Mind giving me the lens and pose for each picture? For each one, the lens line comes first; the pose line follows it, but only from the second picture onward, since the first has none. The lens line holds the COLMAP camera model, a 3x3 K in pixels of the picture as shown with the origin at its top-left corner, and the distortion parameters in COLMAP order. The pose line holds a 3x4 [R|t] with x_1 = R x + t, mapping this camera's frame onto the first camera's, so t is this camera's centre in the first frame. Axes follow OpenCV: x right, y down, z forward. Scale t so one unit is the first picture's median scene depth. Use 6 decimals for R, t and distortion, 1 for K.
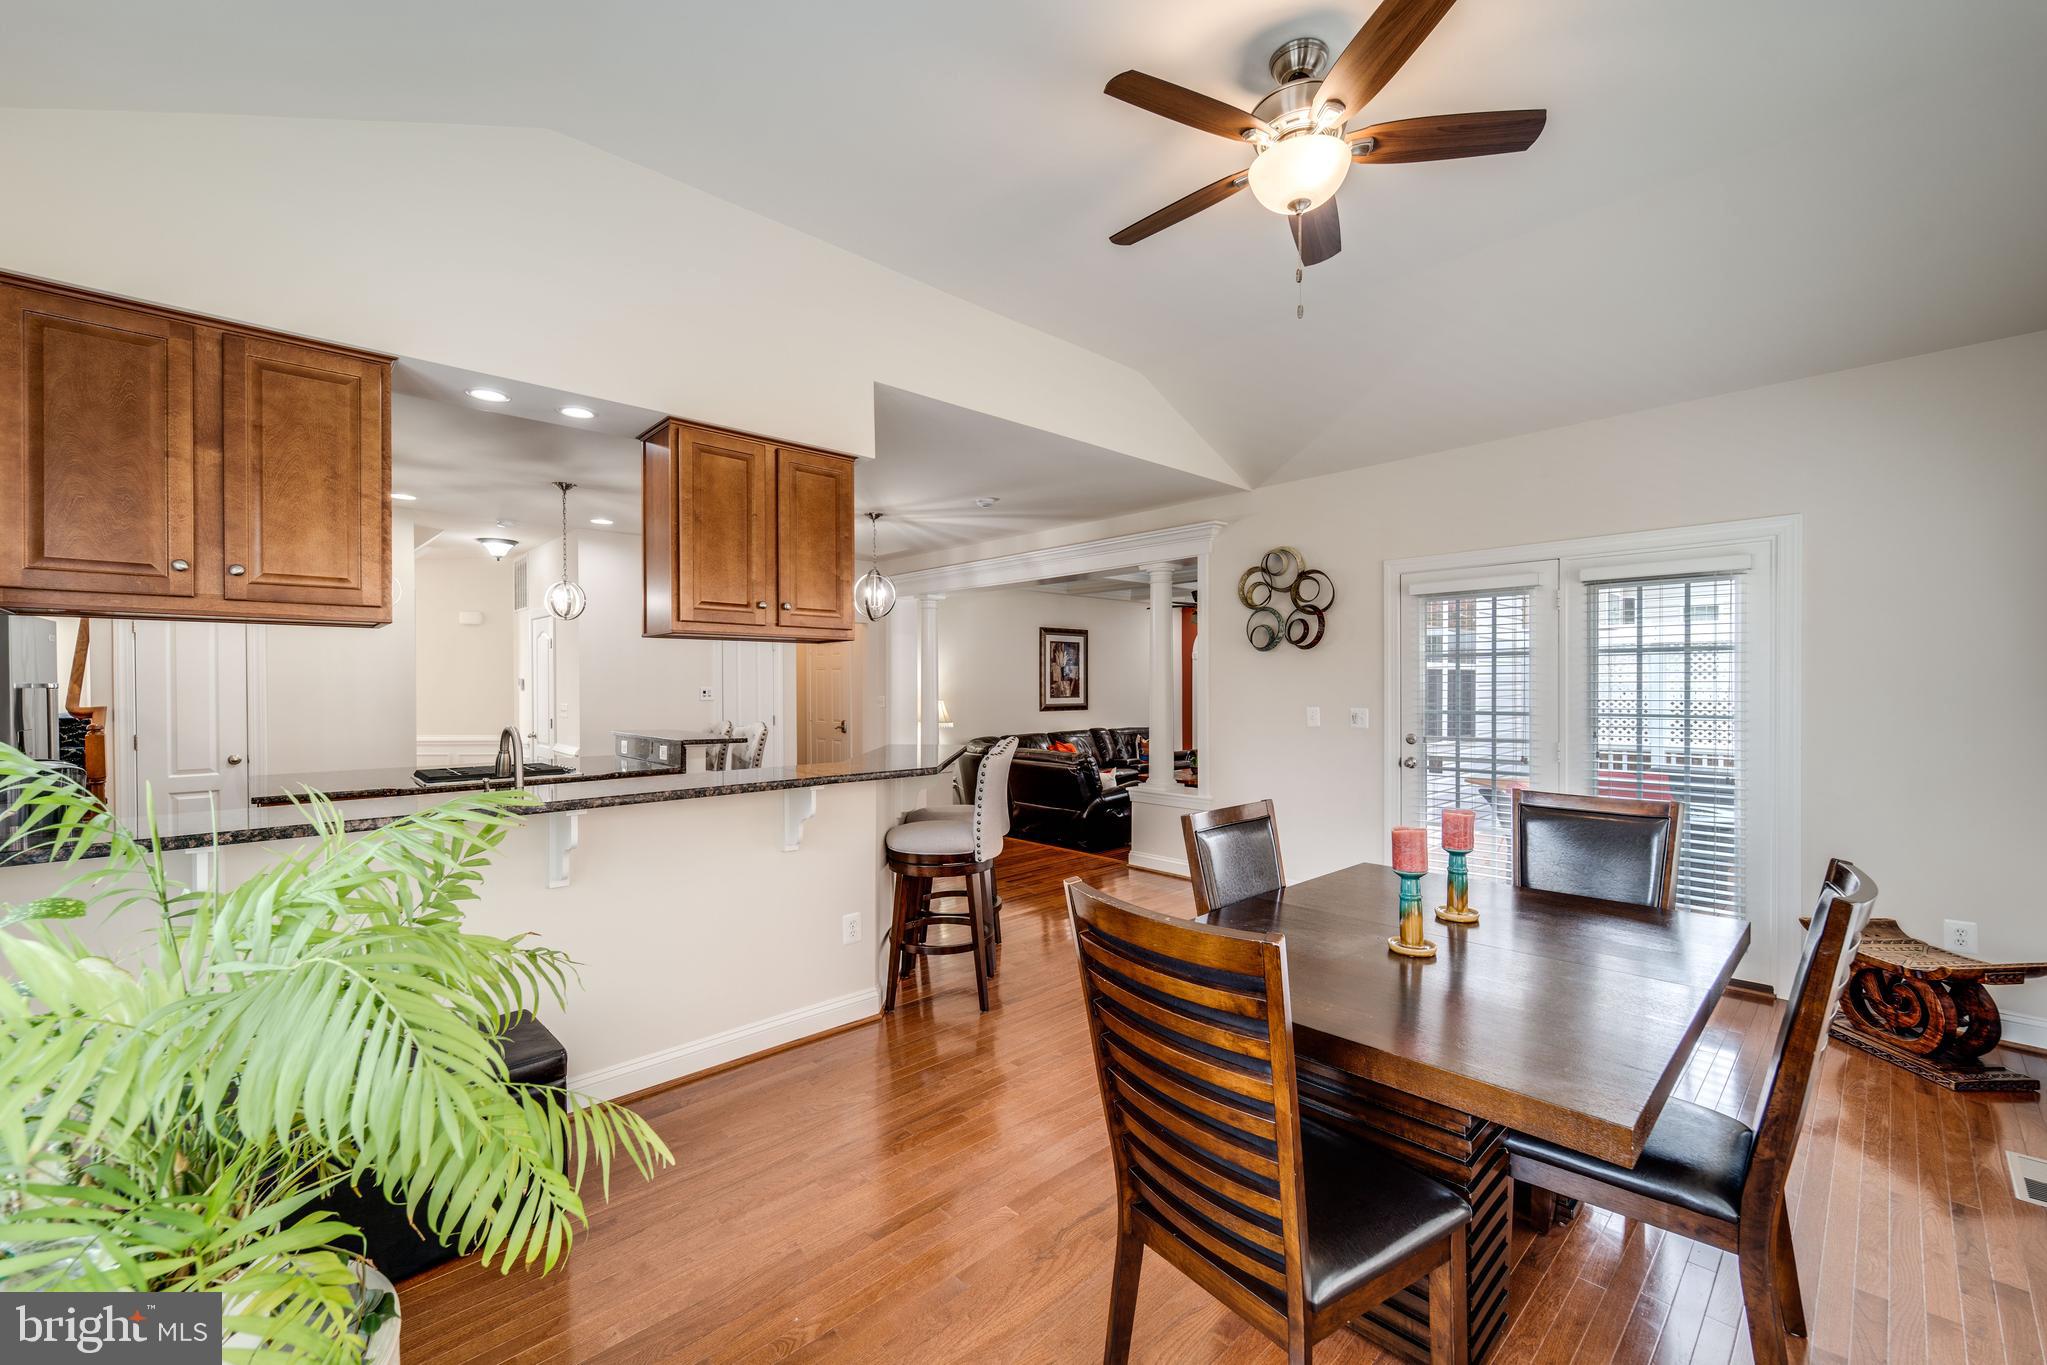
lens RADIAL K [[821.3, 0, 1026.9], [0, 821.3, 691.4], [0, 0, 1]] dist [0.002475, 0.000106]
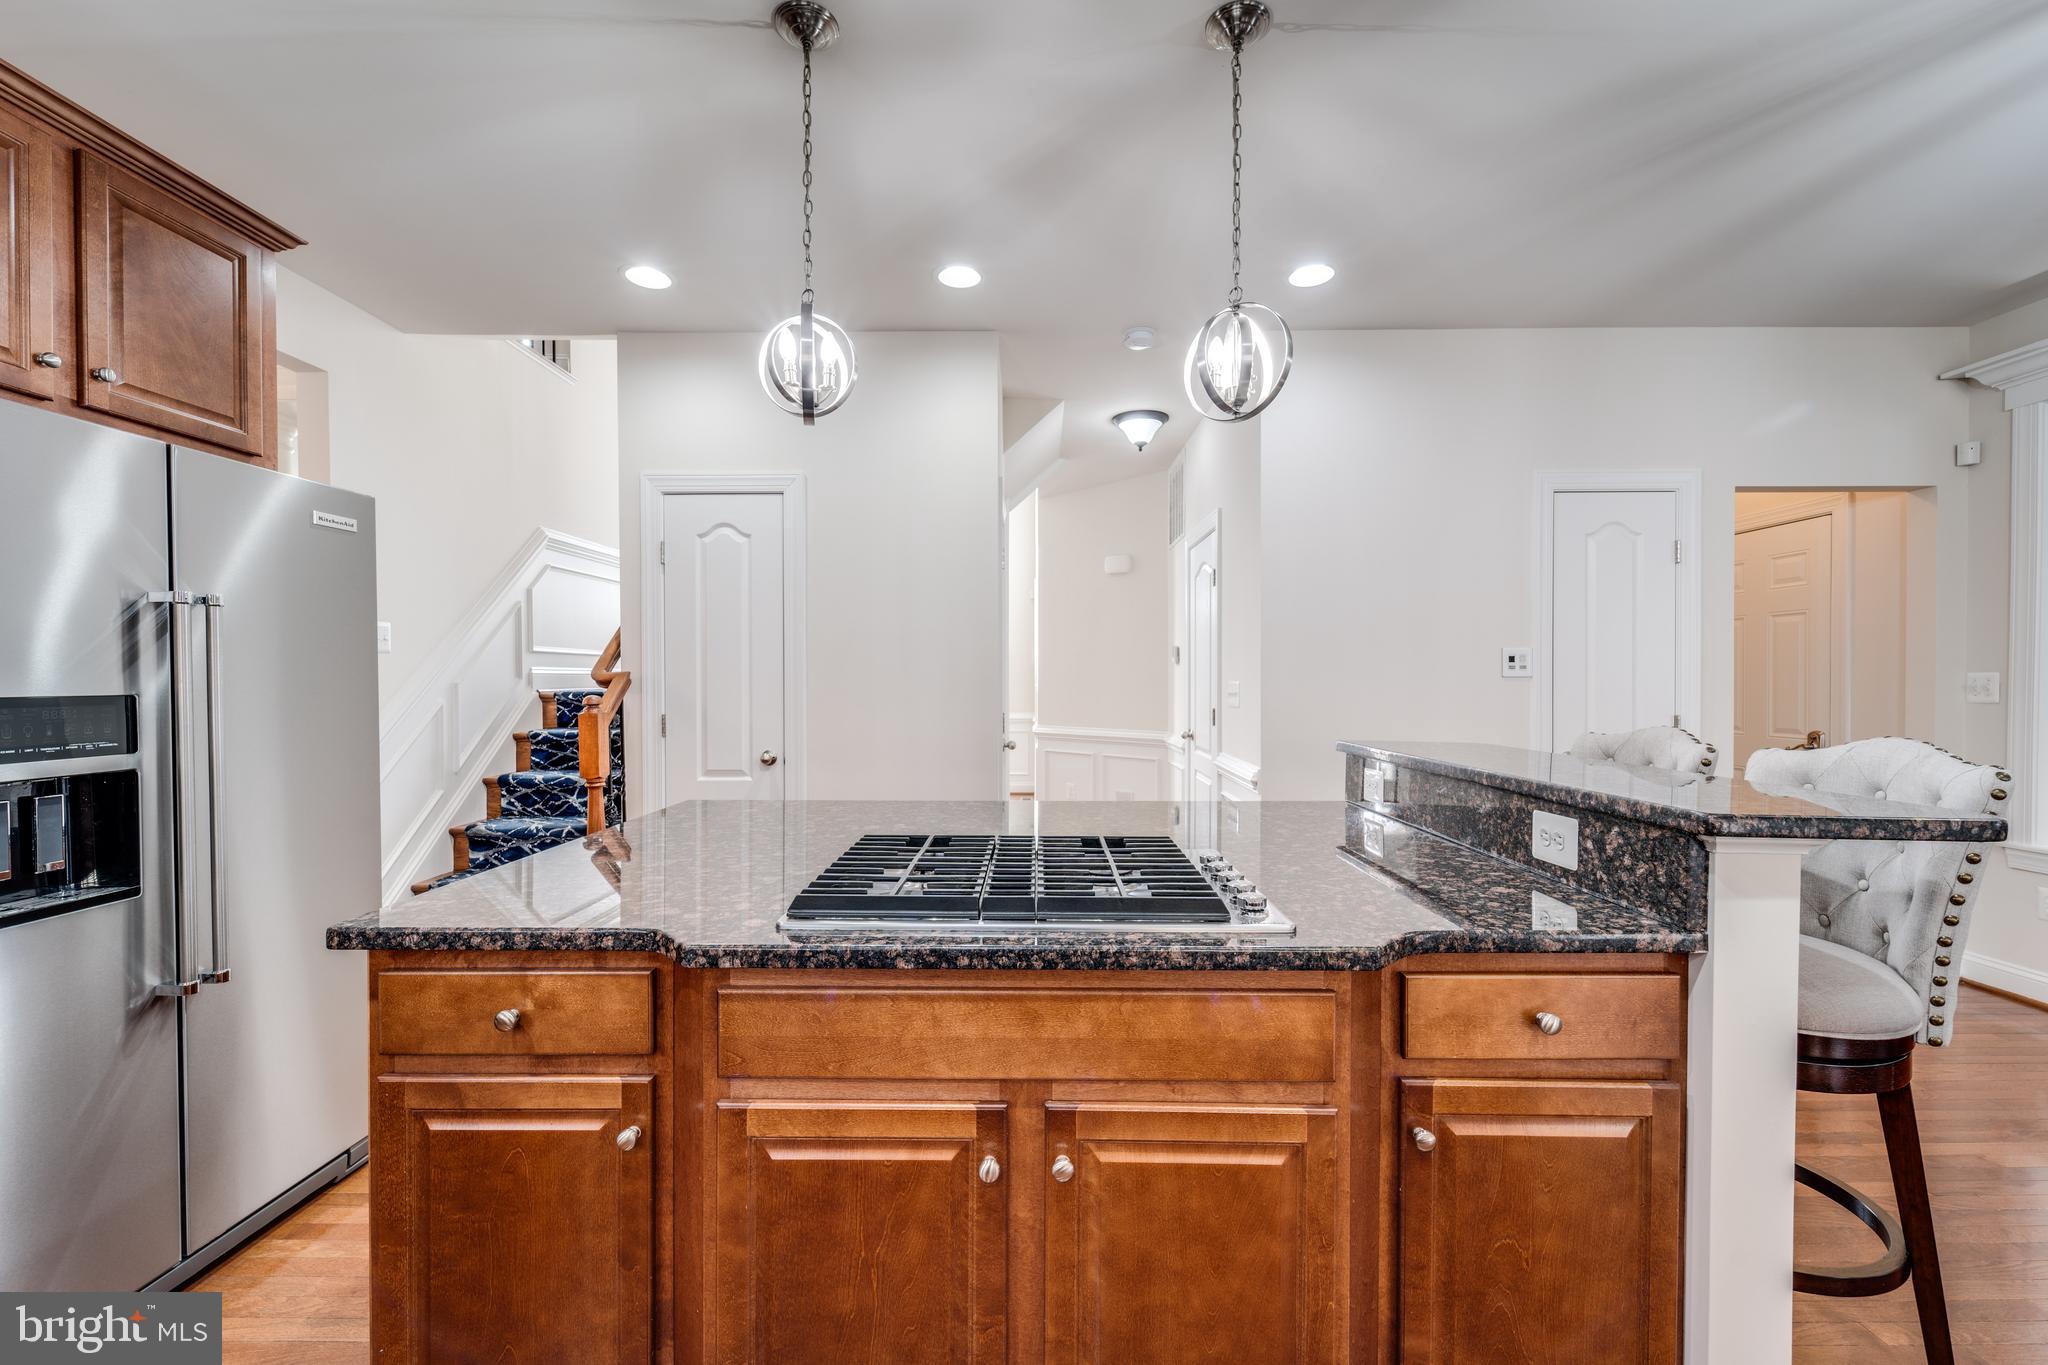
lens RADIAL K [[821.7, 0, 1025.3], [0, 821.7, 693.5], [0, 0, 1]] dist [0.002475, 0.000106]
pose [[0.721684, 0.013187, -0.692097, -0.283743], [-0.008857, 0.999913, 0.009816, 0.018580], [0.692166, -0.000954, 0.721737, 0.508275]]
